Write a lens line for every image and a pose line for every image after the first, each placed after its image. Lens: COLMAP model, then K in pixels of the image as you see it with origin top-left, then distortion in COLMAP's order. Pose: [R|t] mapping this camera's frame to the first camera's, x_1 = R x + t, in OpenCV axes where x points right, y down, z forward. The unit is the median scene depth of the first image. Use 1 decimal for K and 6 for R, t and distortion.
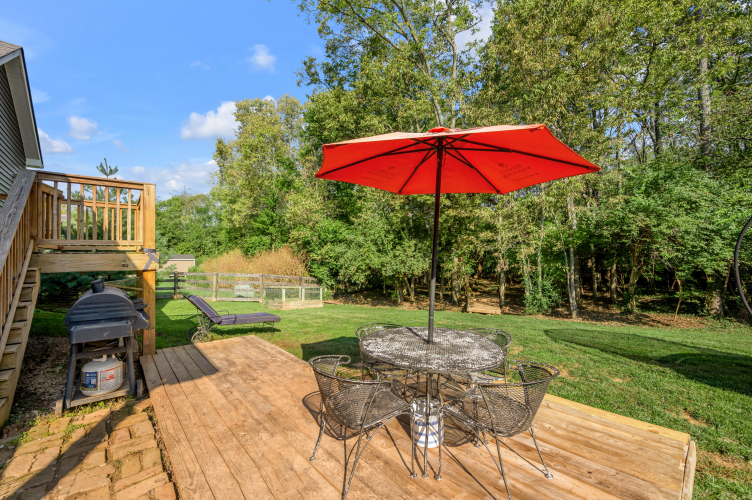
lens RADIAL K [[304.9, 0, 375.2], [0, 304.9, 248.4], [0, 0, 1]] dist [0.000443, 0.000027]
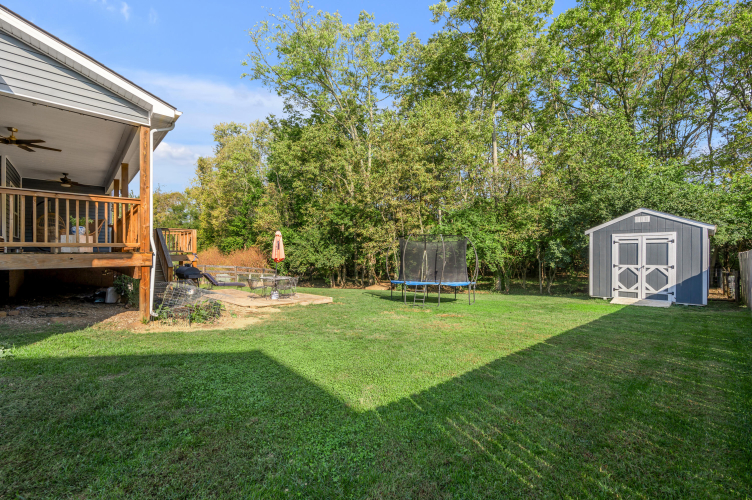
lens RADIAL K [[304.9, 0, 377.4], [0, 304.9, 248.5], [0, 0, 1]] dist [0.000443, 0.000027]
pose [[0.996681, 0.009855, 0.080803, 0.170117], [-0.011104, 0.999826, 0.015021, -0.027960], [-0.080641, -0.015868, 0.996617, -0.468980]]
